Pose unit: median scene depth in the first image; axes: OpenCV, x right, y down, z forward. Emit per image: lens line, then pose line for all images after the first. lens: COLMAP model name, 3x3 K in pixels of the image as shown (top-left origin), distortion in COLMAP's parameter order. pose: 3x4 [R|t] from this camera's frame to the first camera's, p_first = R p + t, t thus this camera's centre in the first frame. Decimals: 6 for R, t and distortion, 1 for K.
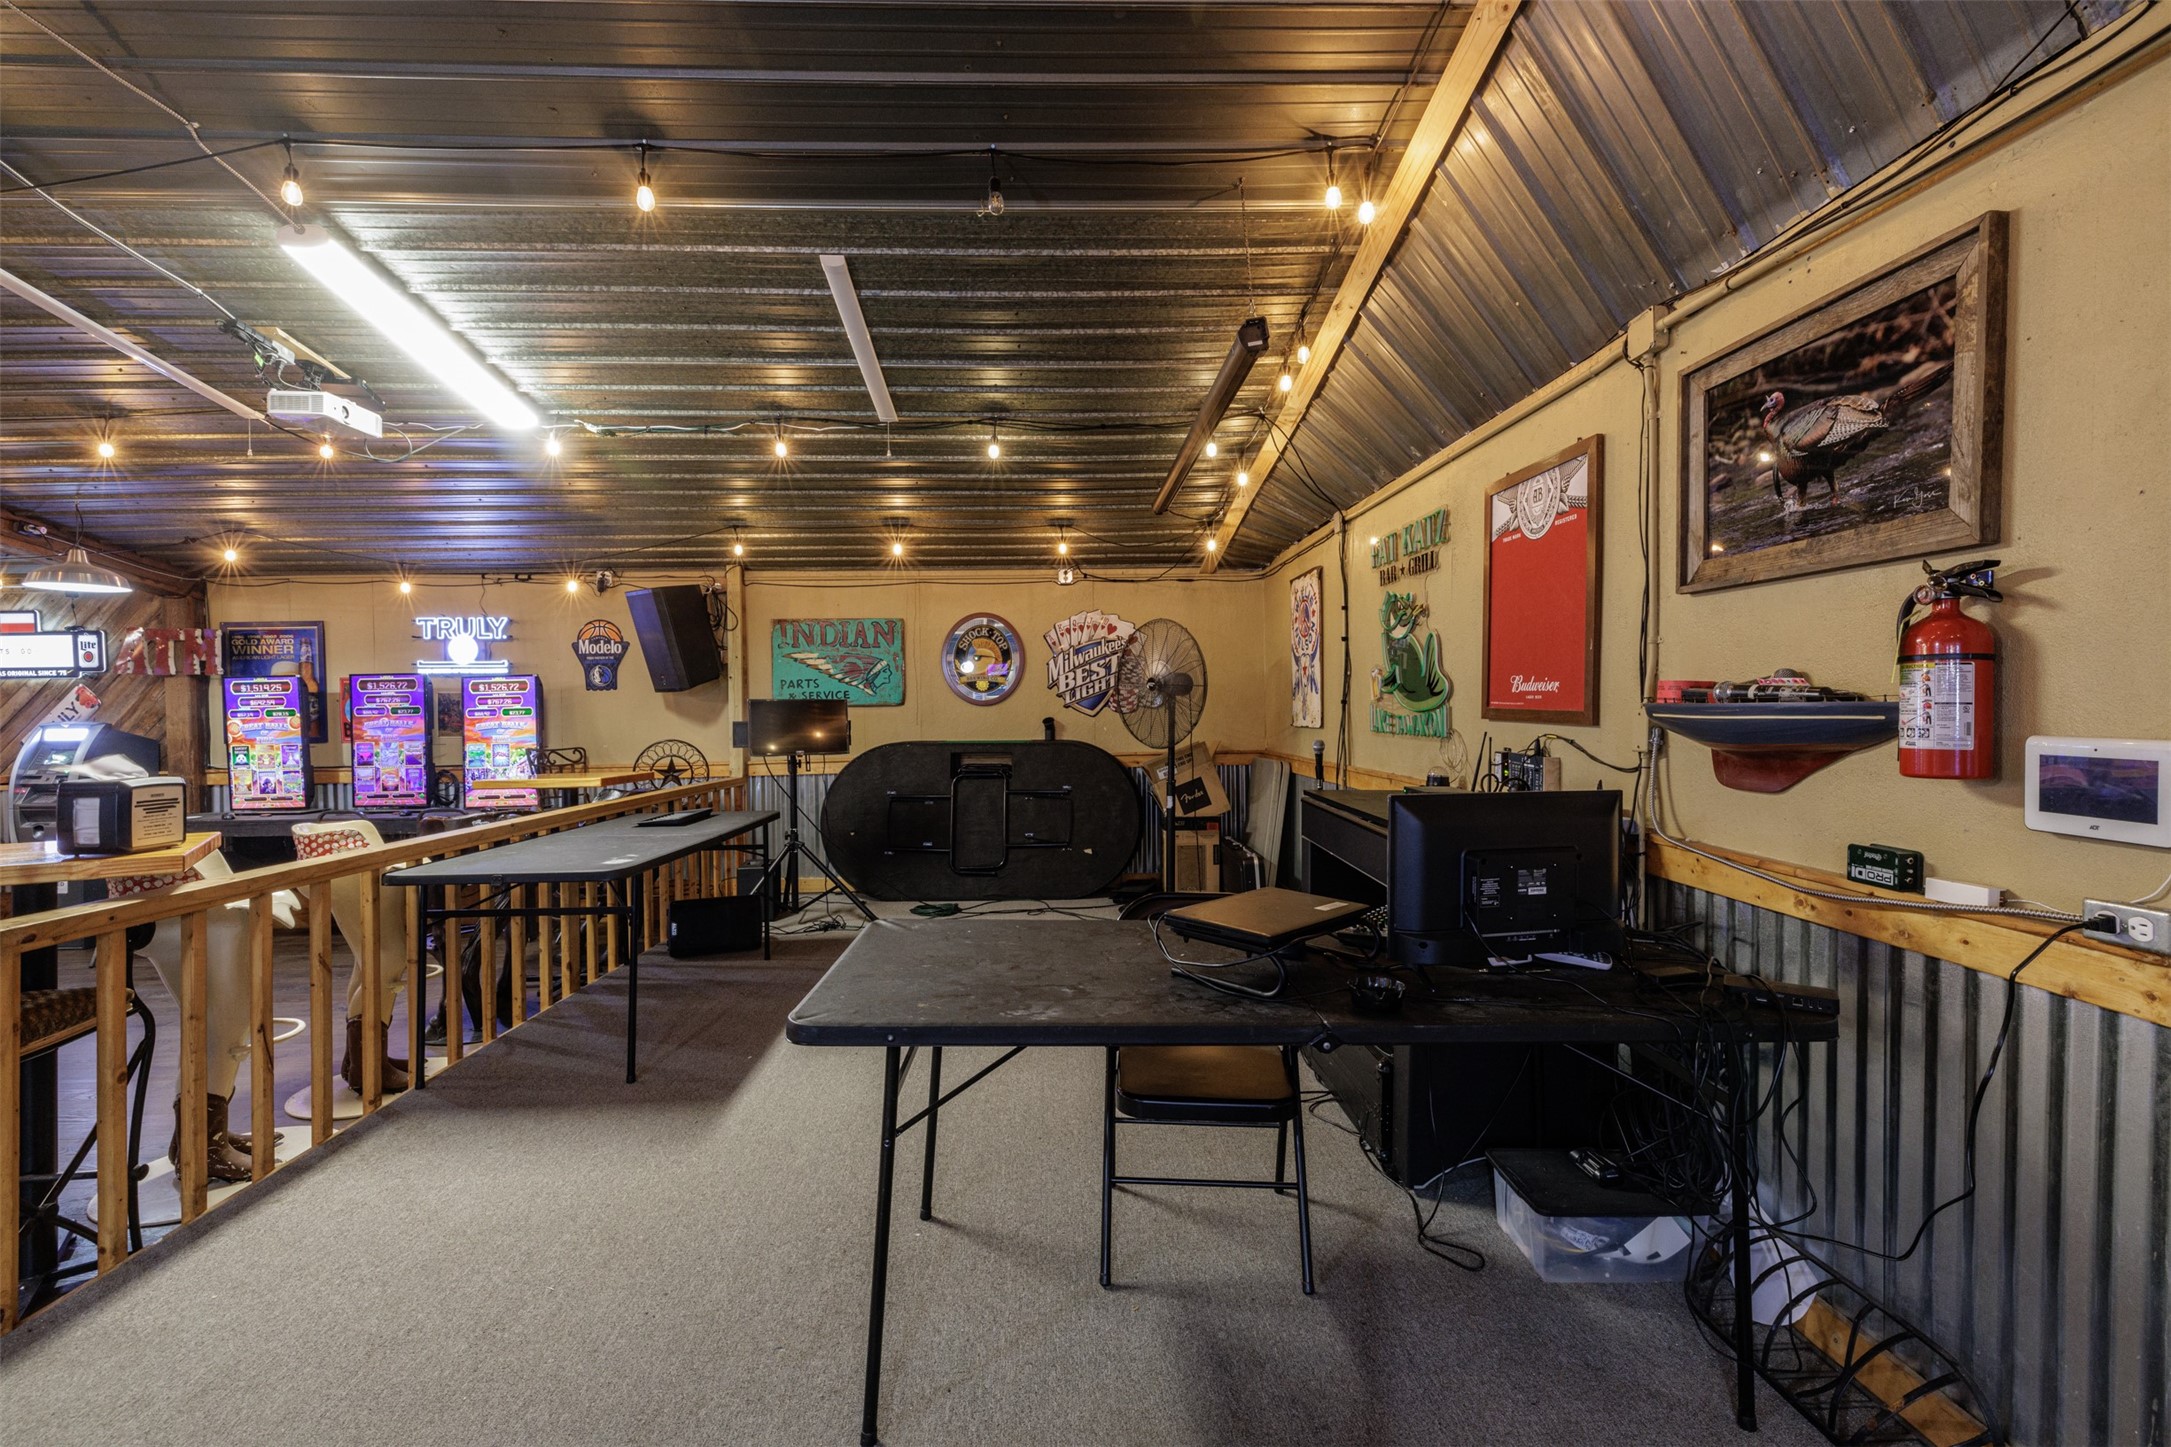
lens RADIAL K [[926.0, 0, 1080.4], [0, 926.0, 719.8], [0, 0, 1]] dist [-0.001207, 0.000335]
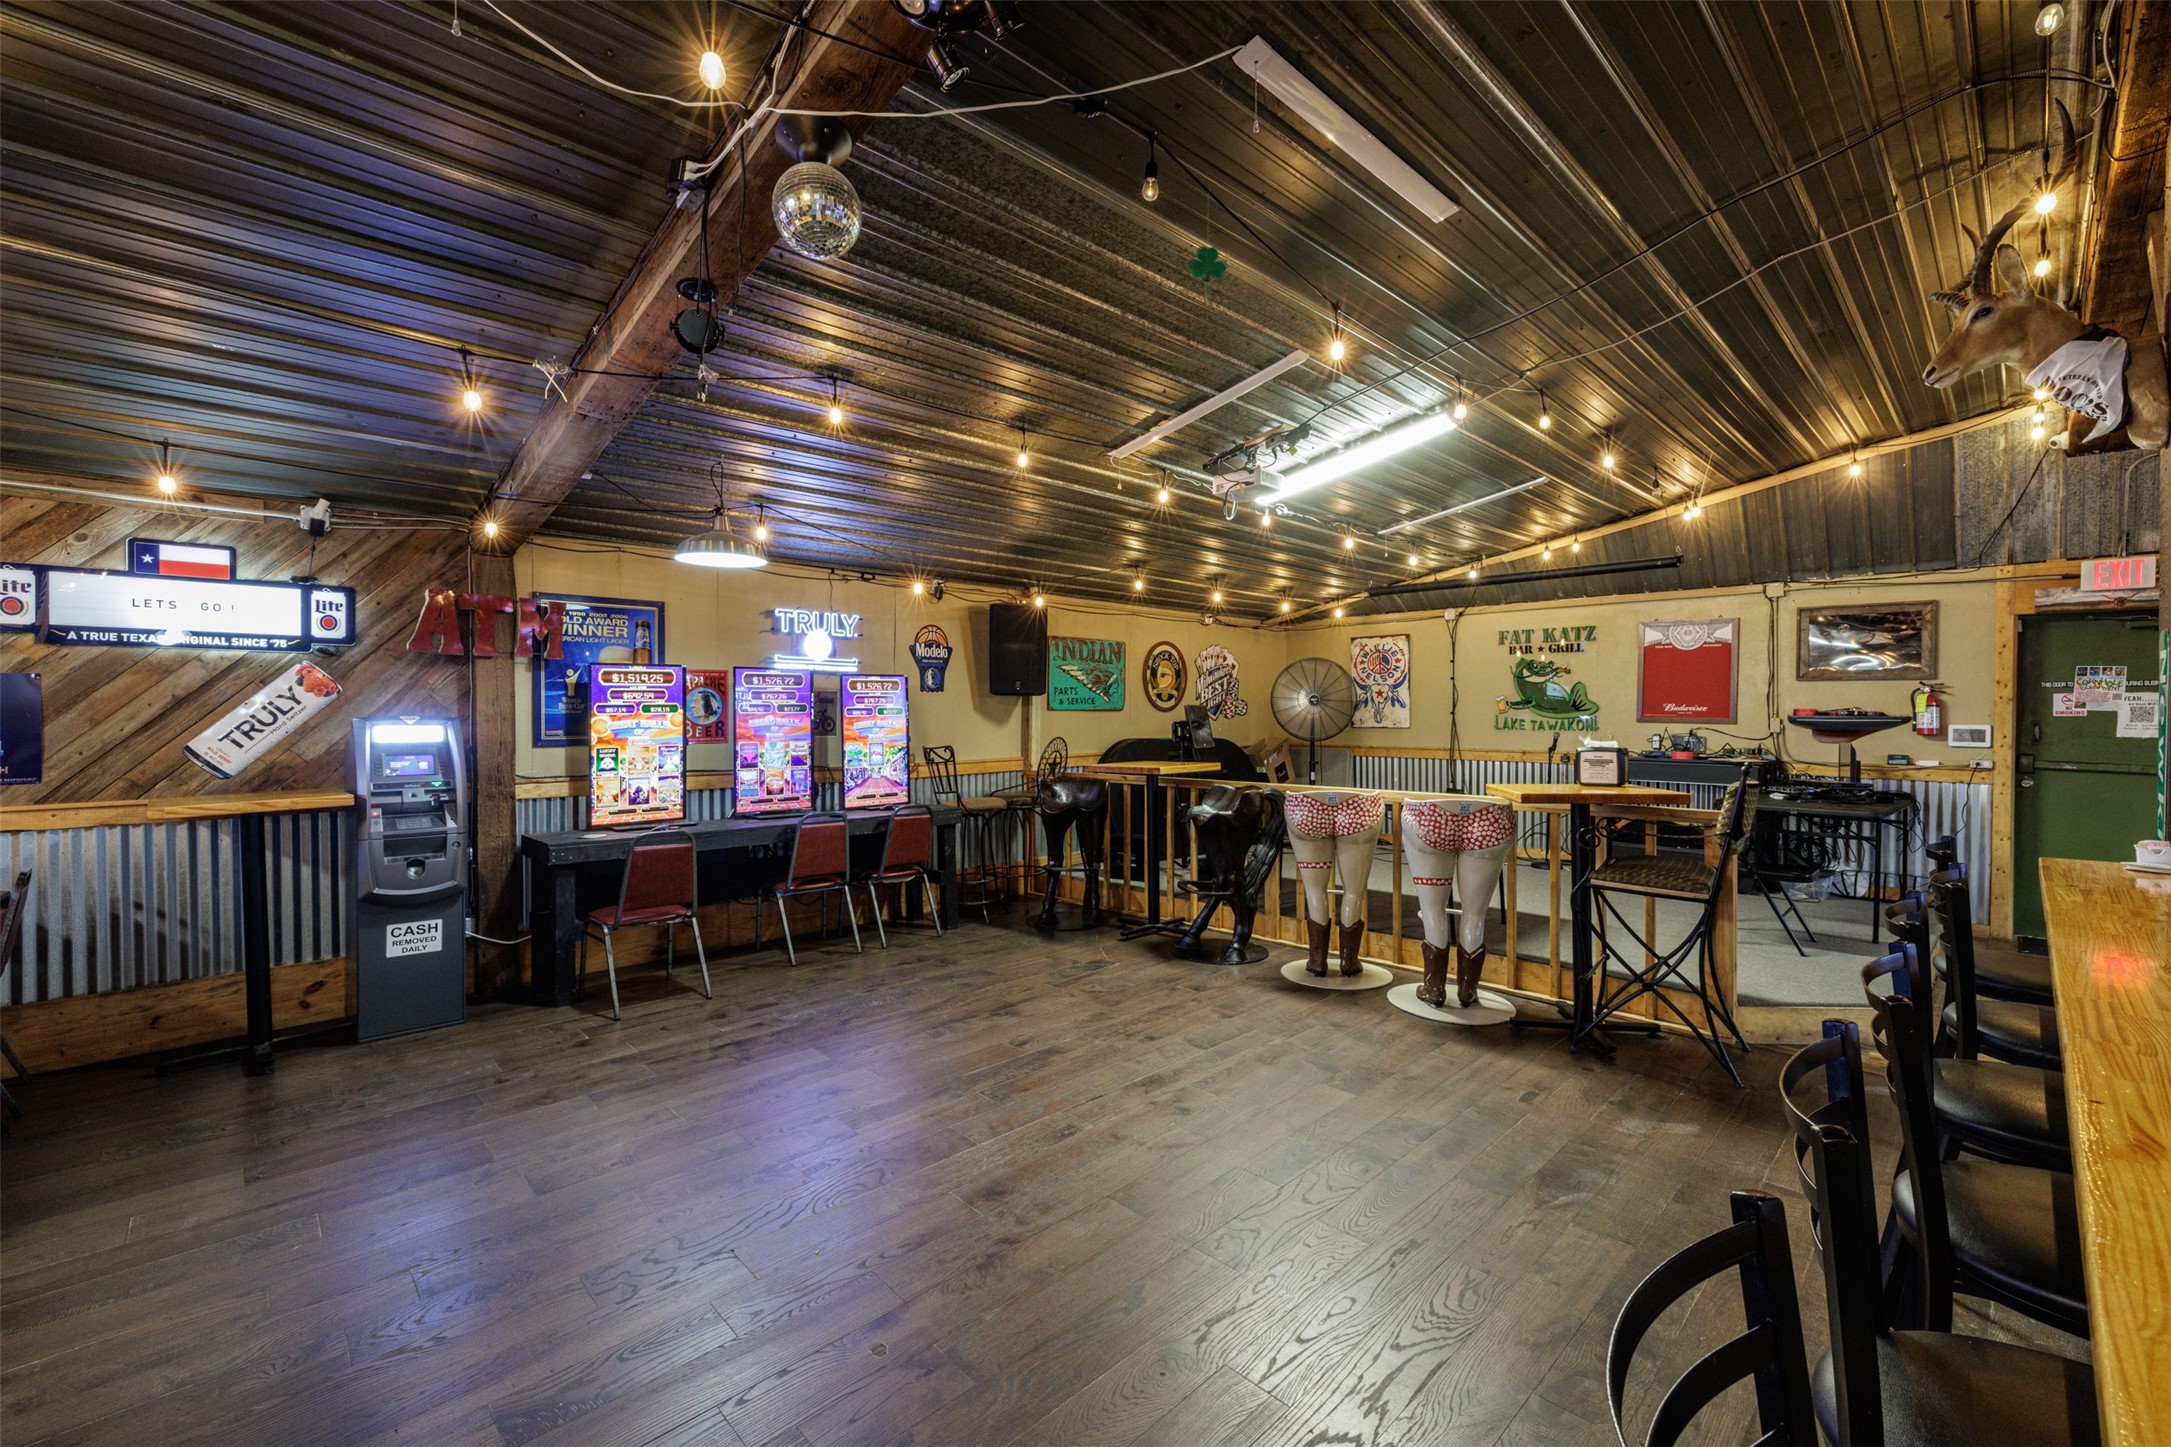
lens RADIAL K [[926.0, 0, 1069.7], [0, 926.0, 725.2], [0, 0, 1]] dist [-0.001207, 0.000335]
pose [[0.747552, 0.004926, 0.664185, -1.118171], [-0.002153, 0.999985, -0.004993, 0.011157], [-0.664200, 0.002303, 0.747552, 0.109791]]
